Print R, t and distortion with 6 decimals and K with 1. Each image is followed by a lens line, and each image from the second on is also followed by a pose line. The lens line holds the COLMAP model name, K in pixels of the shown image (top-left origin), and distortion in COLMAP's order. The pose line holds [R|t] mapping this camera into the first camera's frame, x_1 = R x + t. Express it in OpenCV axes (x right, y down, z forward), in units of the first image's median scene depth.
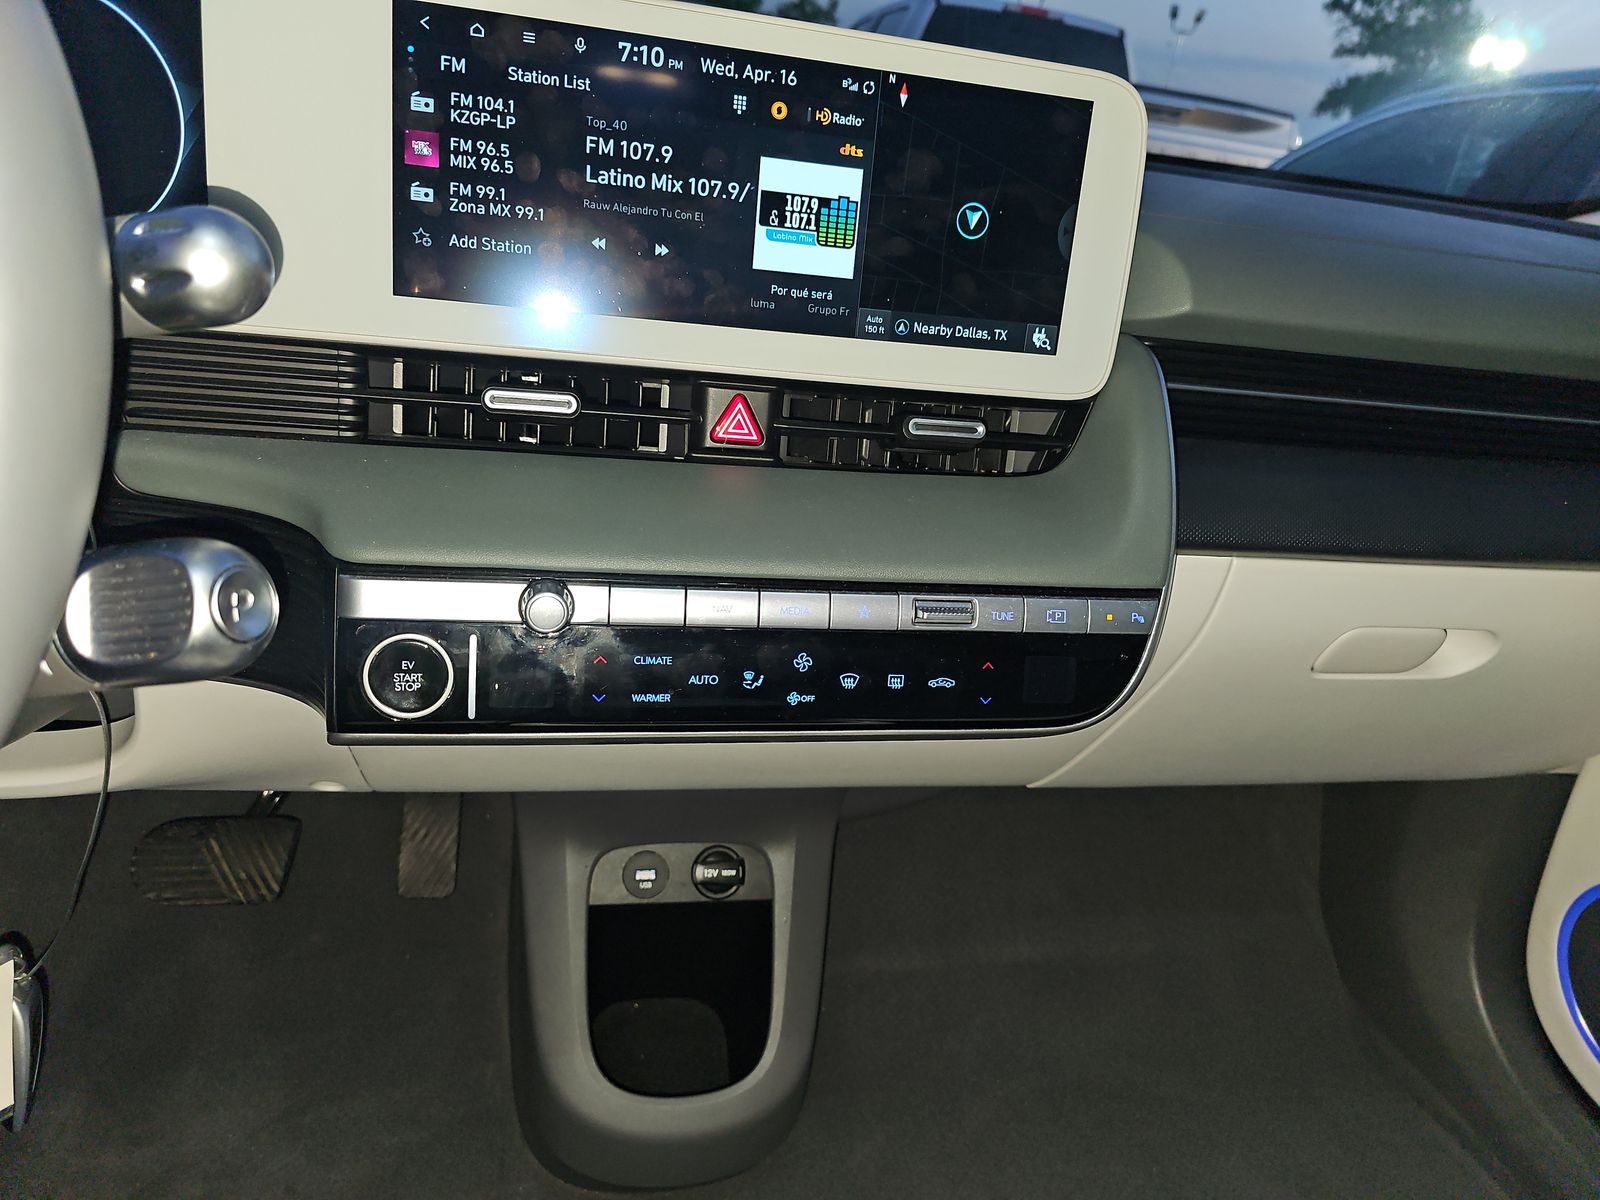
lens RADIAL K [[1045.4, 0, 800.0], [0, 1045.4, 600.0], [0, 0, 1]] dist [0.008717, -0.029647]
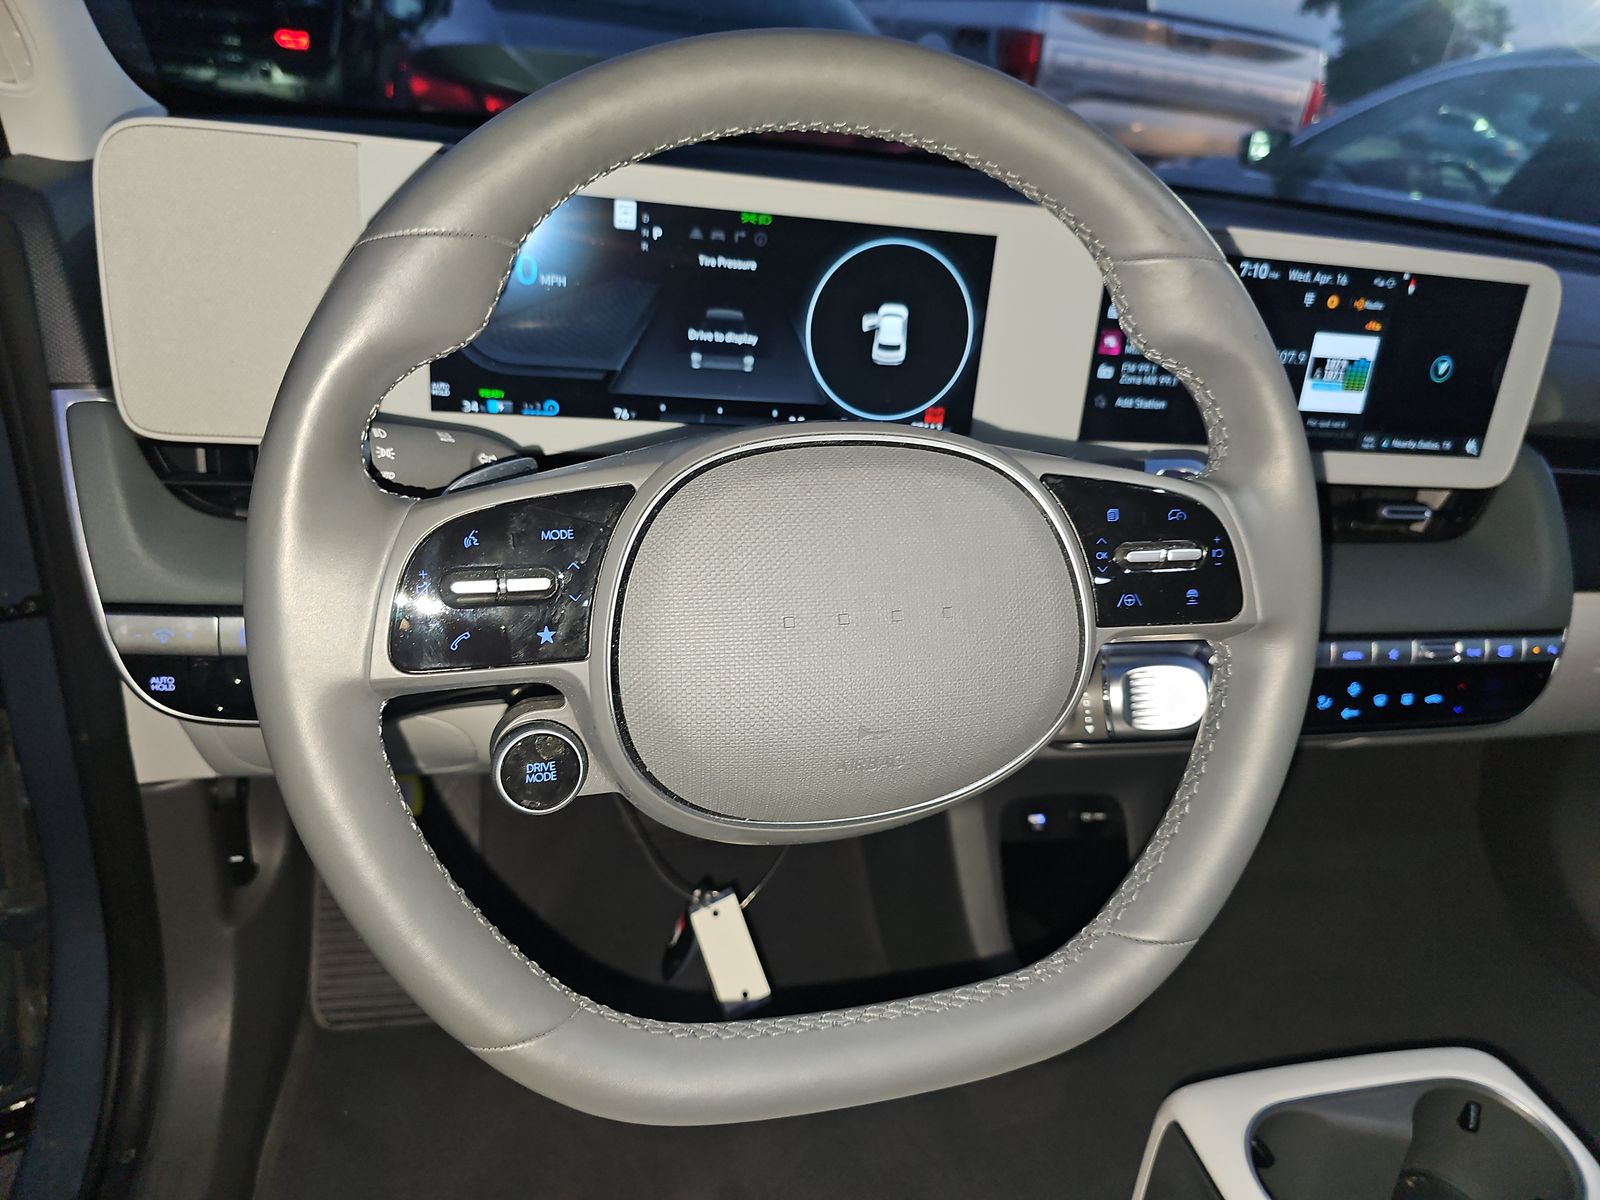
lens RADIAL K [[1045.4, 0, 800.0], [0, 1045.4, 600.0], [0, 0, 1]] dist [0.008717, -0.029647]
pose [[0.999665, -0.013837, 0.021880, -0.761080], [0.012122, 0.996982, 0.076680, -0.177648], [-0.022875, -0.076390, 0.996816, -0.418901]]
